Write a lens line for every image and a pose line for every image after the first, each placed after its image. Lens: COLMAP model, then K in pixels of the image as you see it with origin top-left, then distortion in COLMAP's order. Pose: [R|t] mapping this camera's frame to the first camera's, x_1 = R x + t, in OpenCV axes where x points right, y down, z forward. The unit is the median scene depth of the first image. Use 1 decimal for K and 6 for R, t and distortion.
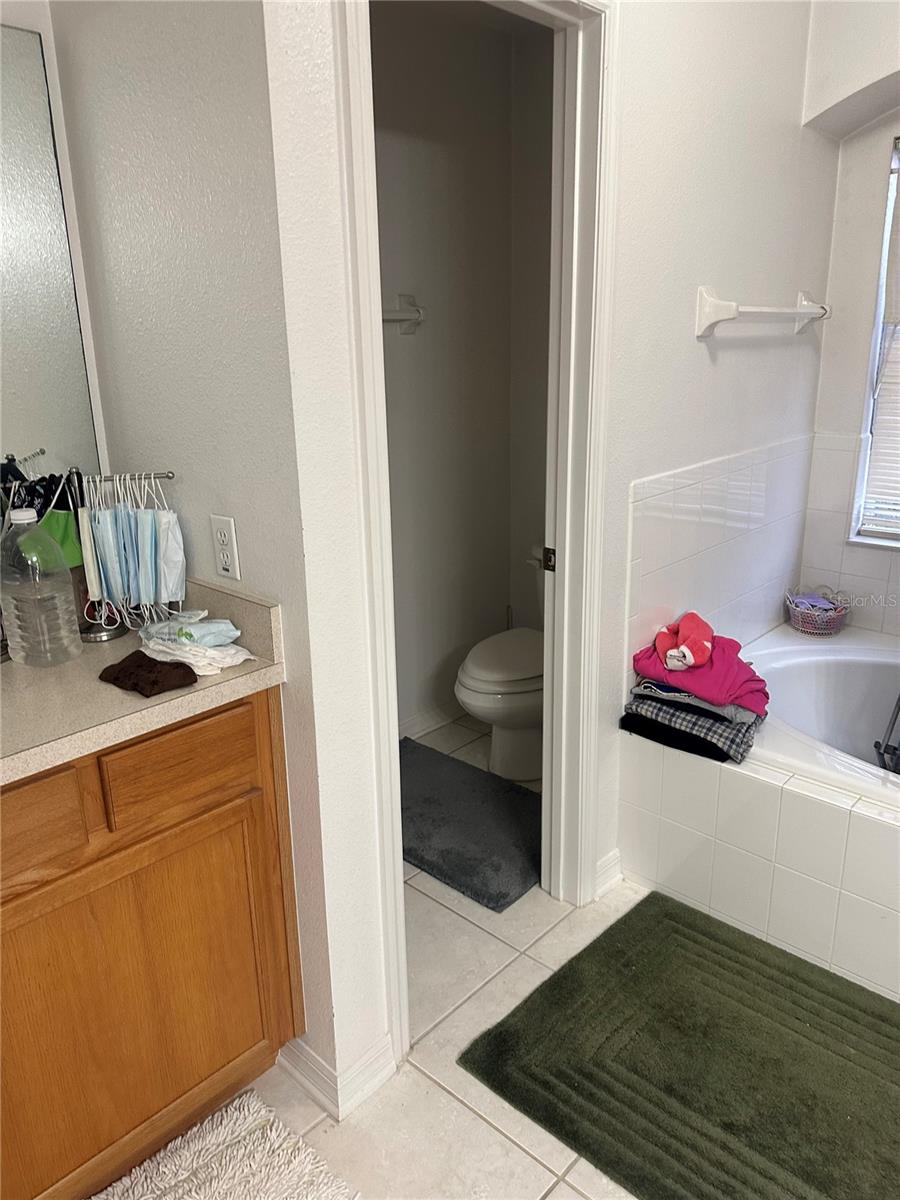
lens RADIAL K [[866.8, 0, 447.9], [0, 866.8, 585.9], [0, 0, 1]] dist [0.078255, -0.081189]
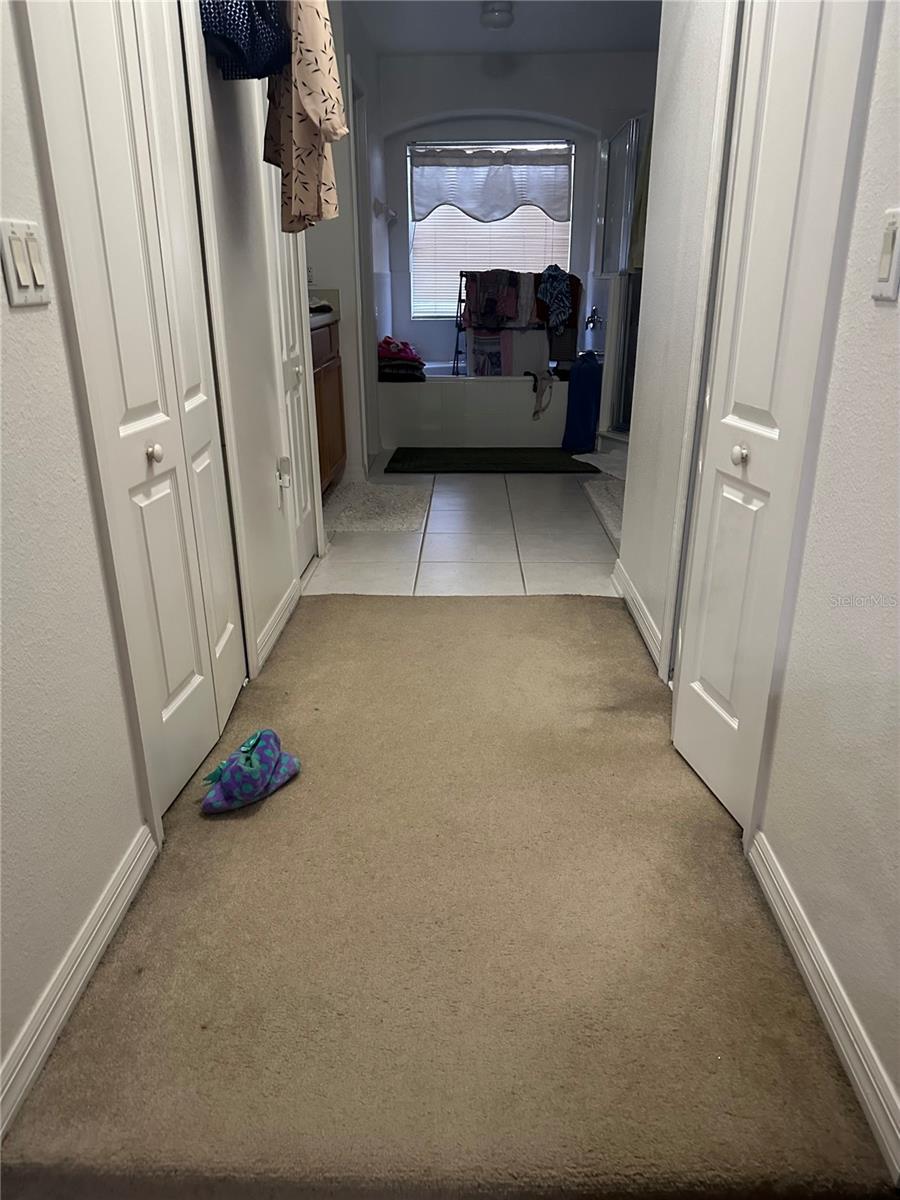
lens RADIAL K [[827.0, 0, 445.0], [0, 827.0, 598.2], [0, 0, 1]] dist [0.085360, -0.112548]
pose [[0.750455, -0.226388, 0.620939, -1.419324], [0.179293, 0.974009, 0.138424, 0.525706], [-0.636138, 0.007449, 0.771540, -1.068265]]
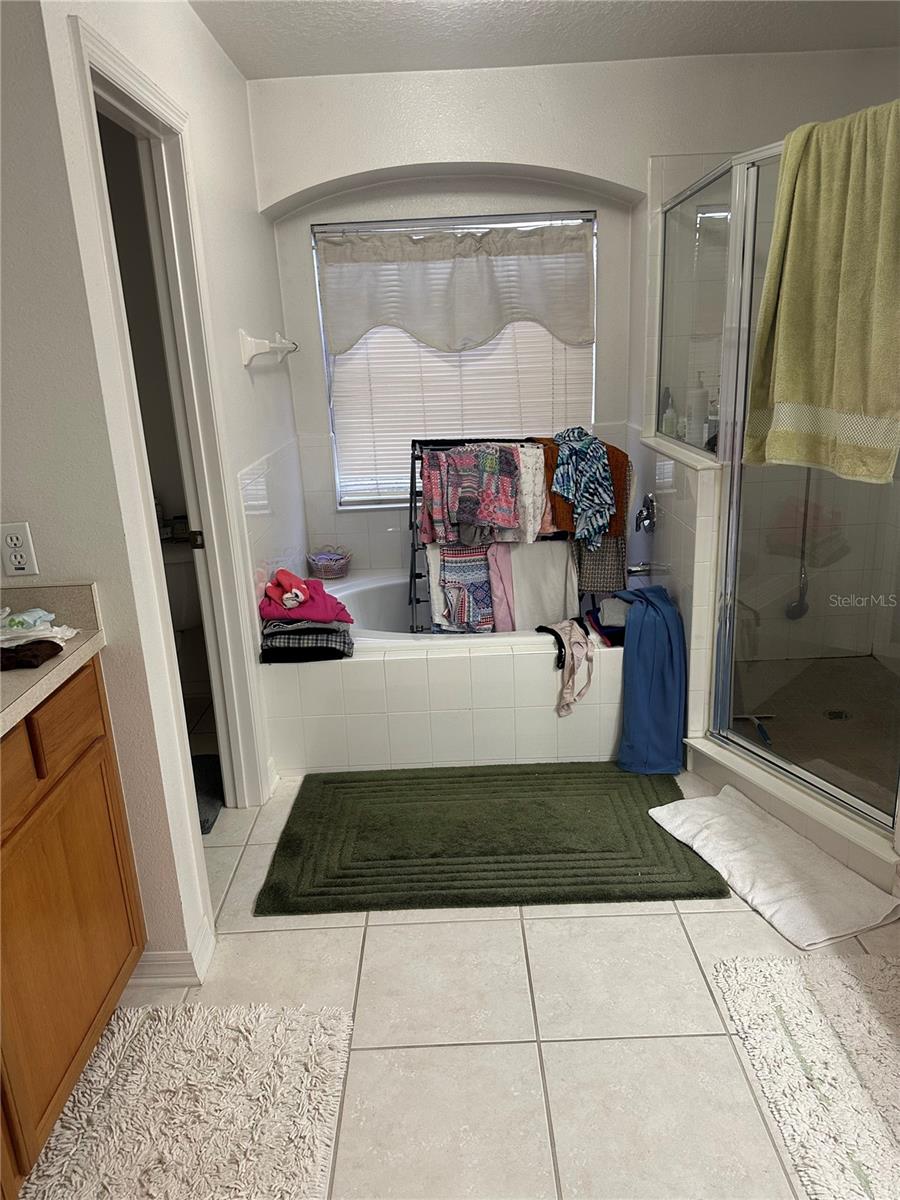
lens RADIAL K [[851.3, 0, 456.0], [0, 851.3, 594.0], [0, 0, 1]] dist [0.180645, -0.270382]
pose [[0.722033, -0.206039, 0.660466, -0.466322], [0.224212, 0.972791, 0.058359, 0.058178], [-0.654520, 0.105947, 0.748584, -0.191596]]
